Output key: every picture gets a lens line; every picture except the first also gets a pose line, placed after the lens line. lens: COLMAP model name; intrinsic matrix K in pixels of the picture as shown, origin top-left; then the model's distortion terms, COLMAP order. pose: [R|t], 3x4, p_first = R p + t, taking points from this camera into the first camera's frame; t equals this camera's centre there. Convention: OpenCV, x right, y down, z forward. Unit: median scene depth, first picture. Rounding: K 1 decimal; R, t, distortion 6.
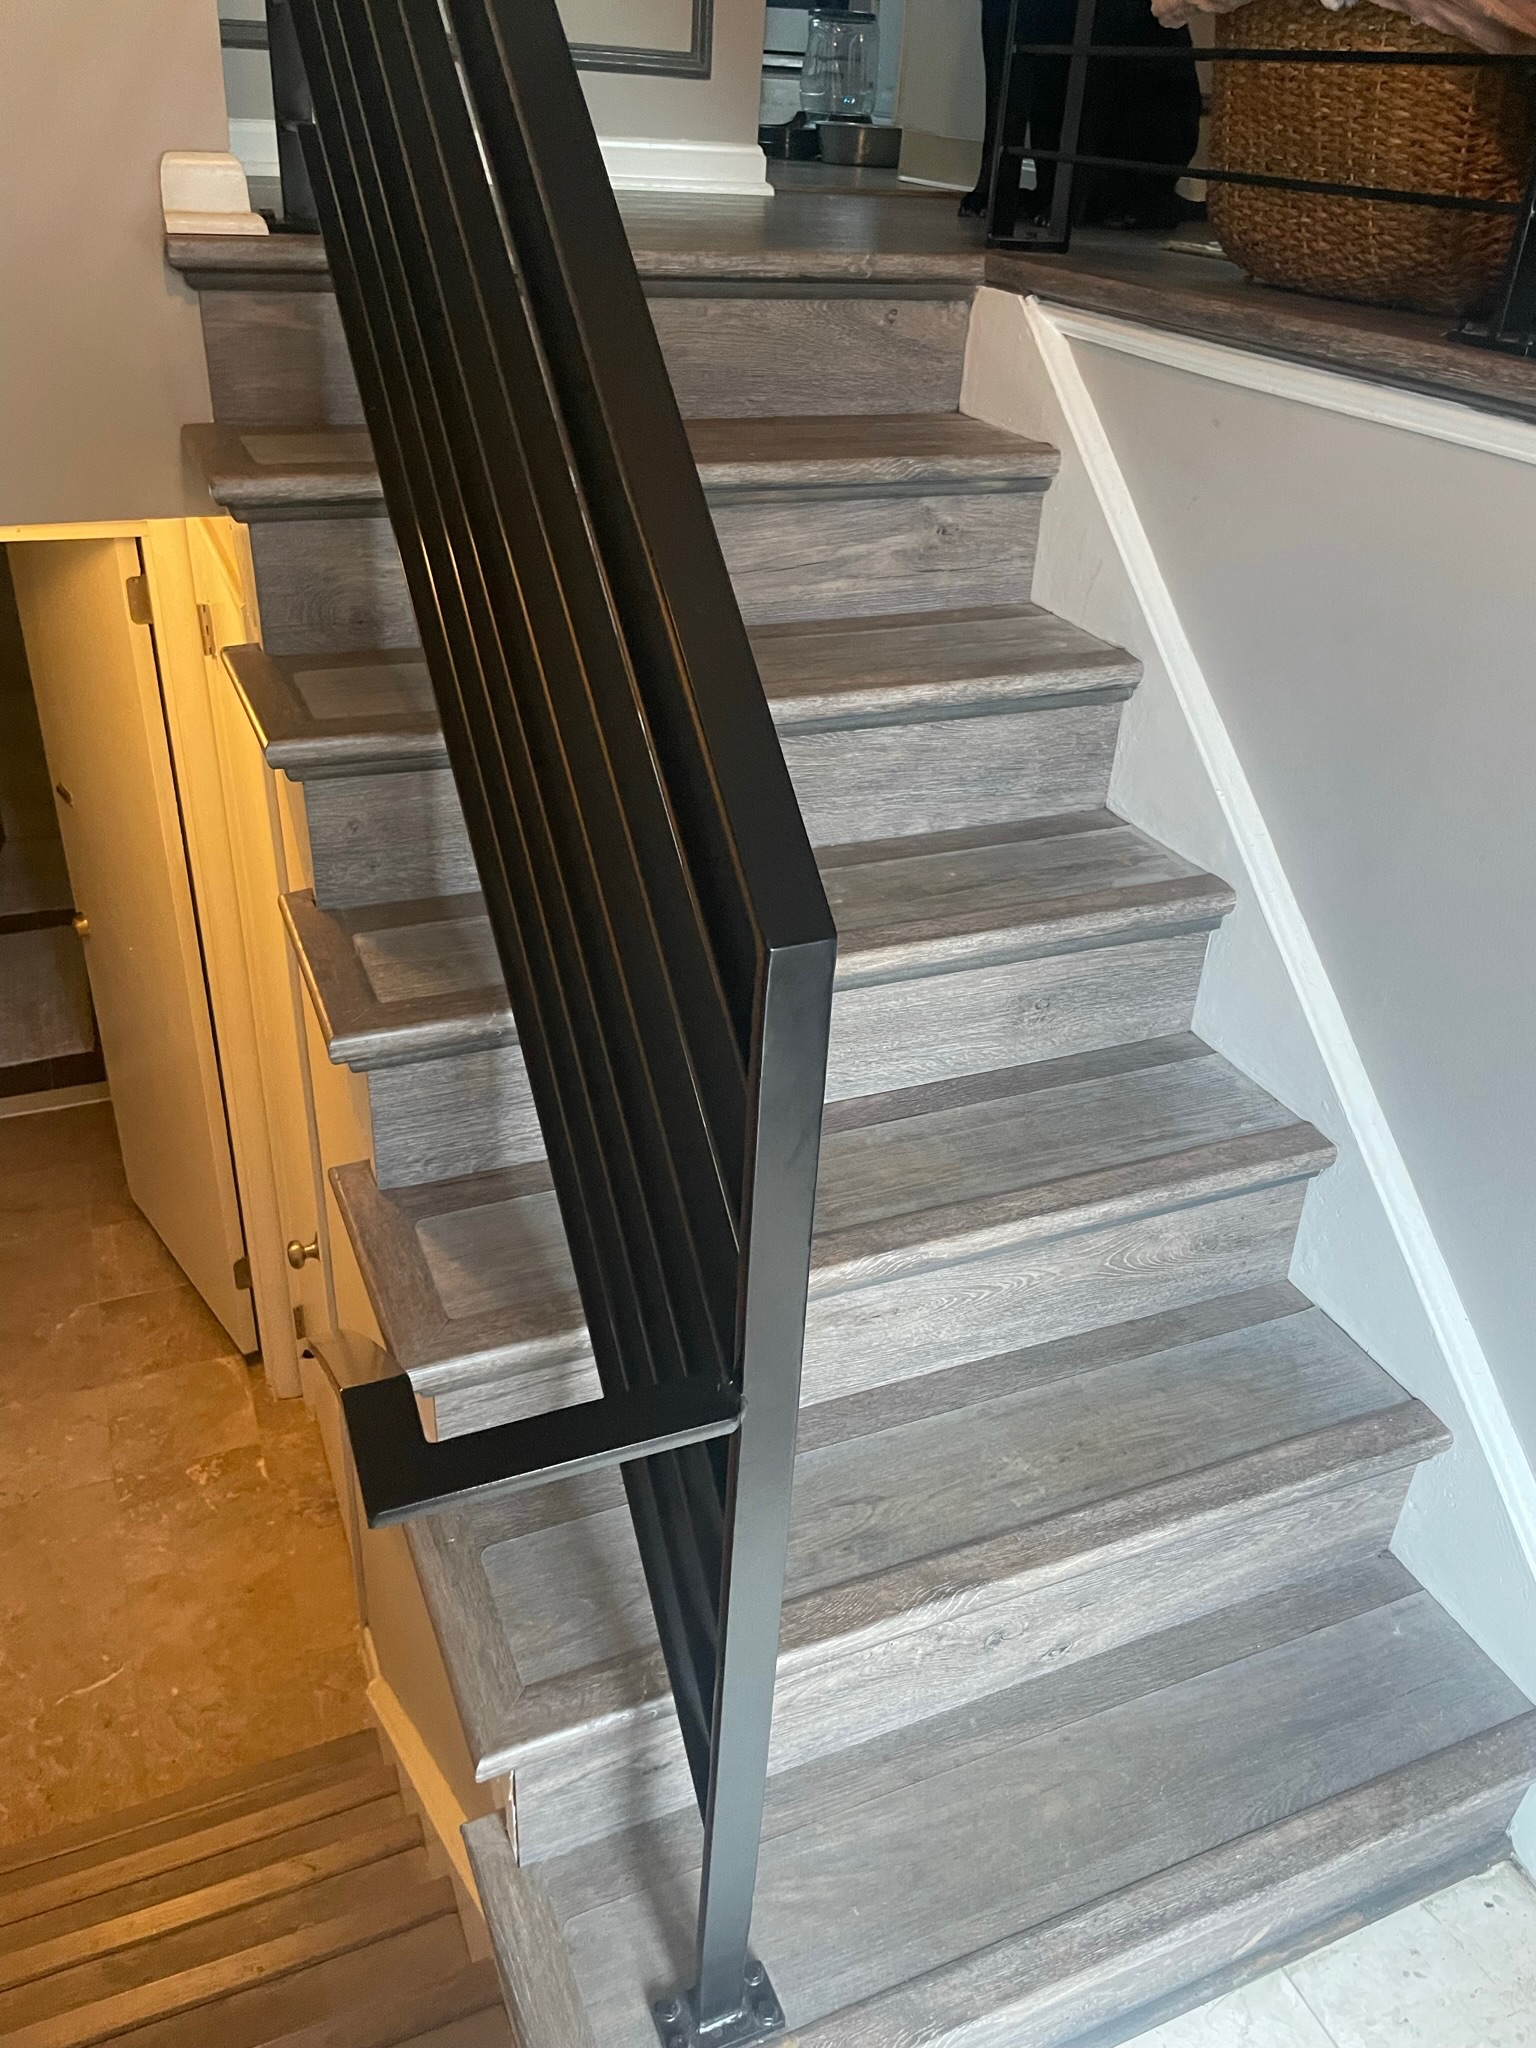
lens RADIAL K [[1591.3, 0, 776.8], [0, 1591.3, 1024.2], [0, 0, 1]] dist [0.062889, -0.094573]
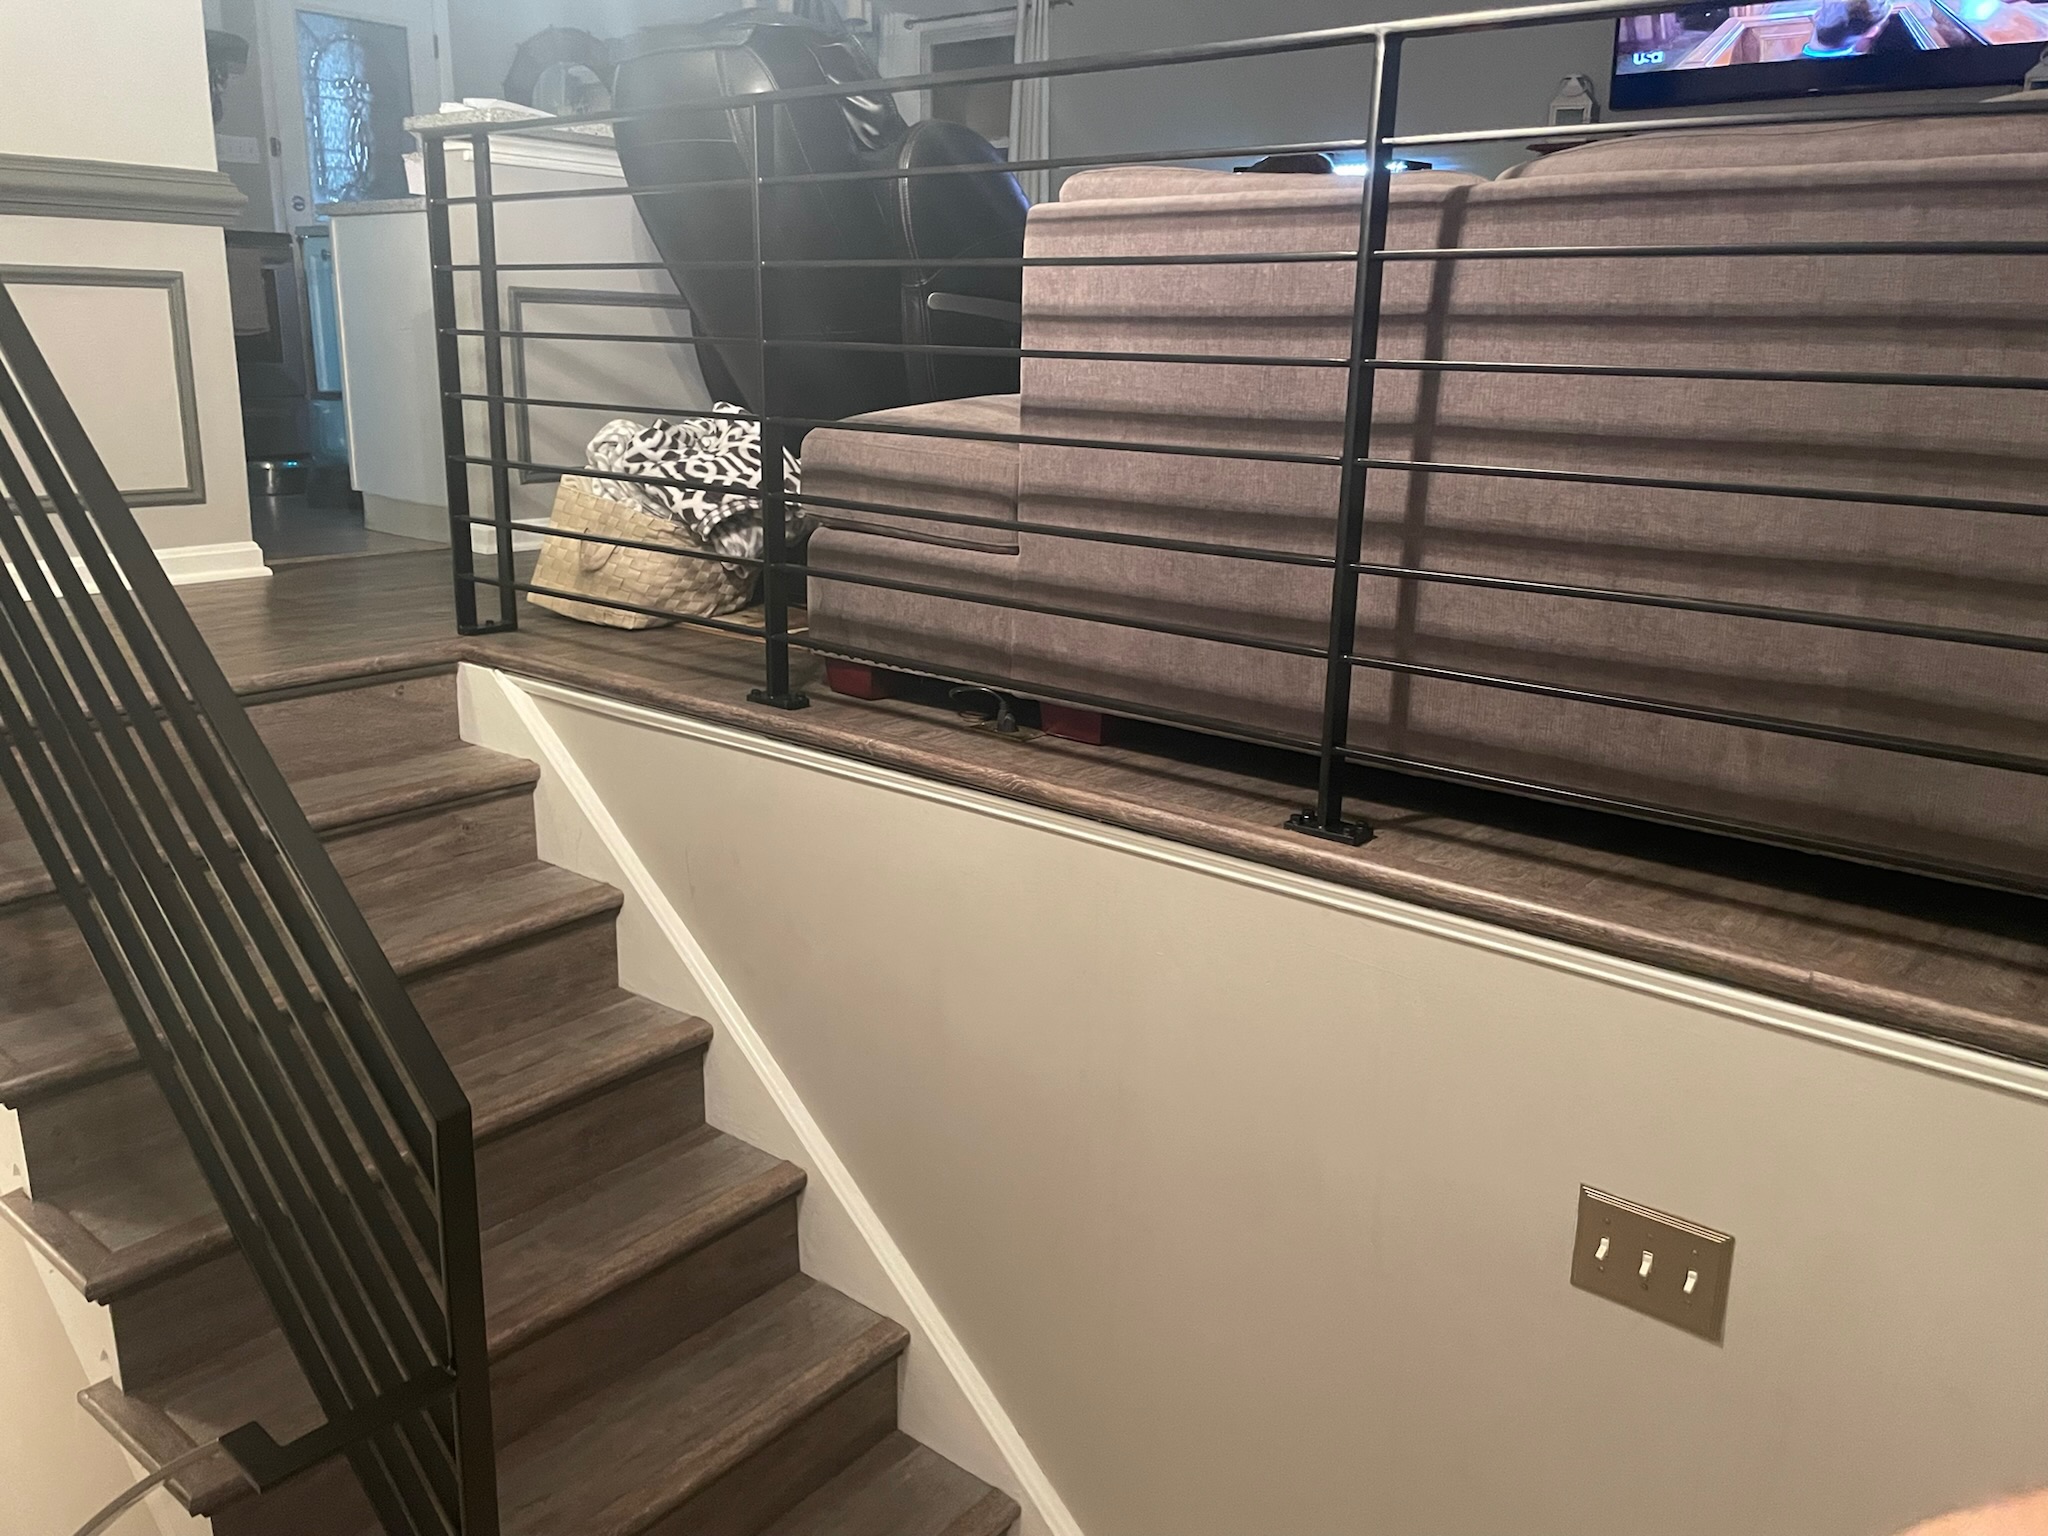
lens RADIAL K [[1591.3, 0, 1043.3], [0, 1591.3, 750.4], [0, 0, 1]] dist [0.062889, -0.094573]
pose [[0.886789, -0.152780, 0.436192, -0.055612], [0.254322, 0.949353, -0.184523, 0.027565], [-0.385908, 0.274566, 0.880731, -0.504820]]
